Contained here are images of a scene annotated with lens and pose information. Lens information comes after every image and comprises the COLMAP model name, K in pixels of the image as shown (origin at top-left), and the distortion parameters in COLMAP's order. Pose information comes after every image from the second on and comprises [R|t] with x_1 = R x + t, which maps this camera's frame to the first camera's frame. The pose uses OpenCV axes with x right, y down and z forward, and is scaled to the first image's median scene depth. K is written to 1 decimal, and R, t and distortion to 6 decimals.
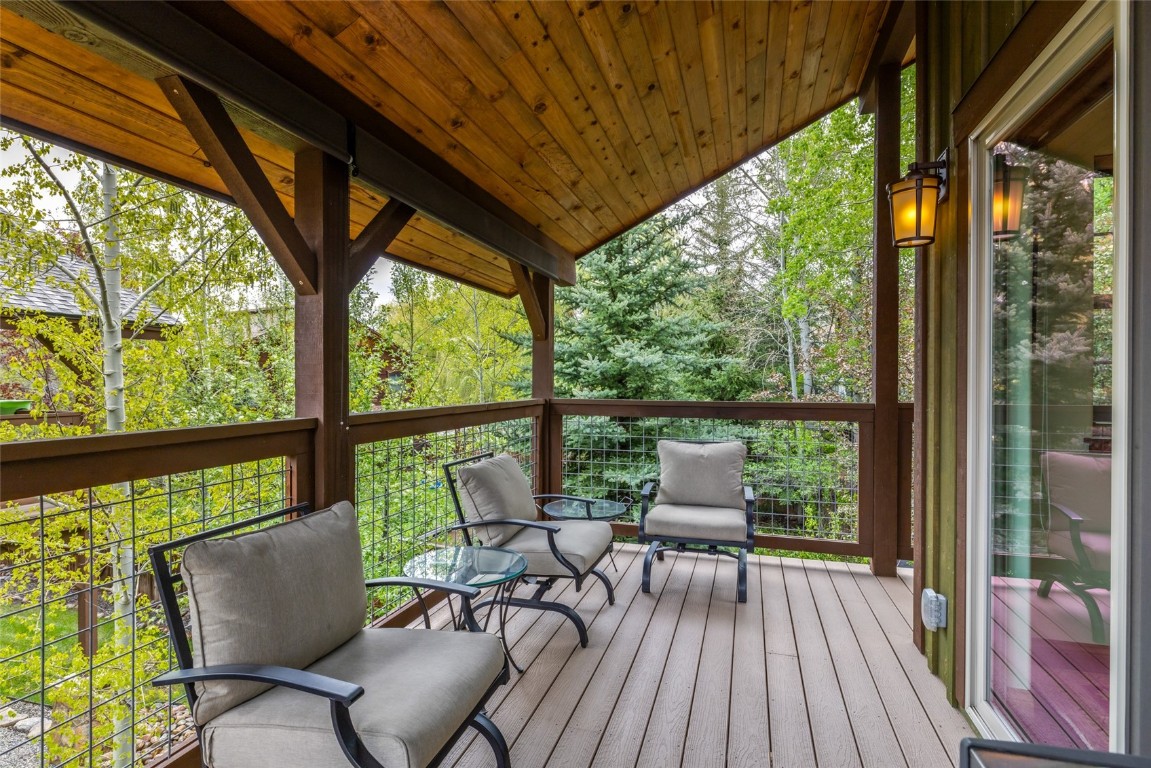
lens RADIAL K [[555.7, 0, 576.4], [0, 555.7, 382.3], [0, 0, 1]] dist [-0.001202, -0.000010]
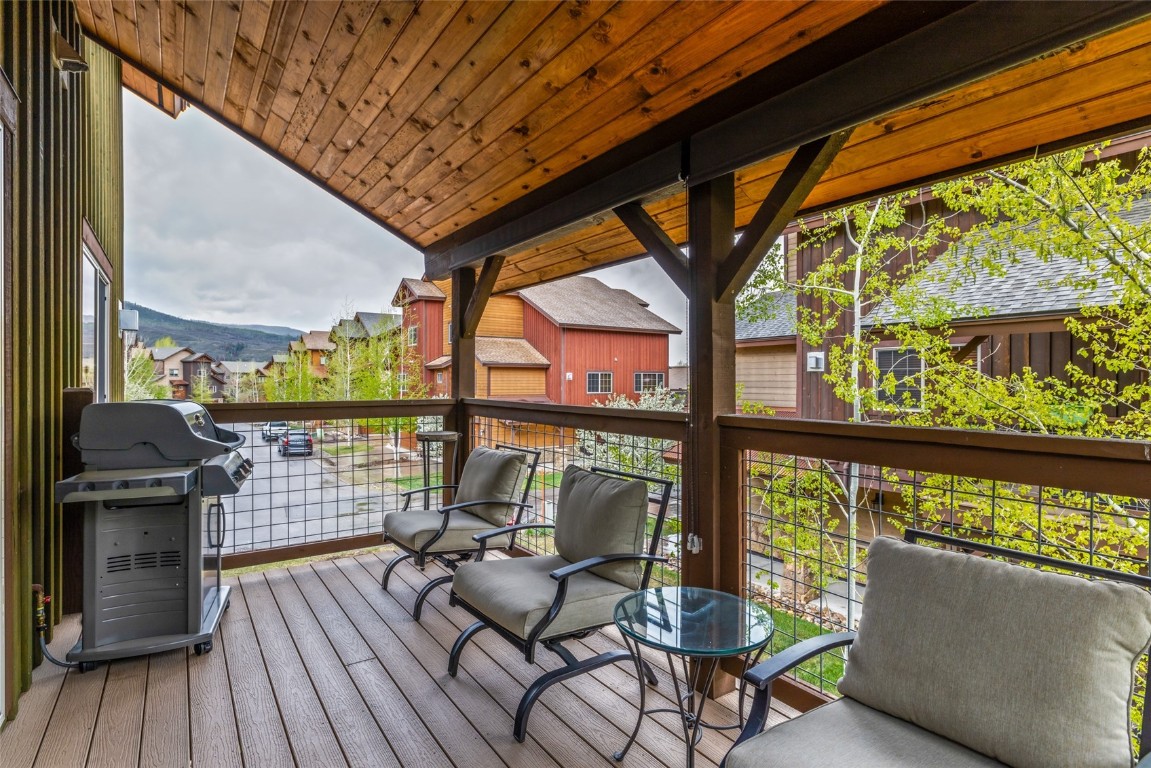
lens RADIAL K [[586.0, 0, 576.3], [0, 586.0, 384.3], [0, 0, 1]] dist [0.002365, 0.000093]
pose [[-0.619881, 0.006968, -0.784665, 0.632336], [-0.000400, 0.999958, 0.009195, -0.011969], [0.784696, 0.006014, -0.619852, 1.596757]]
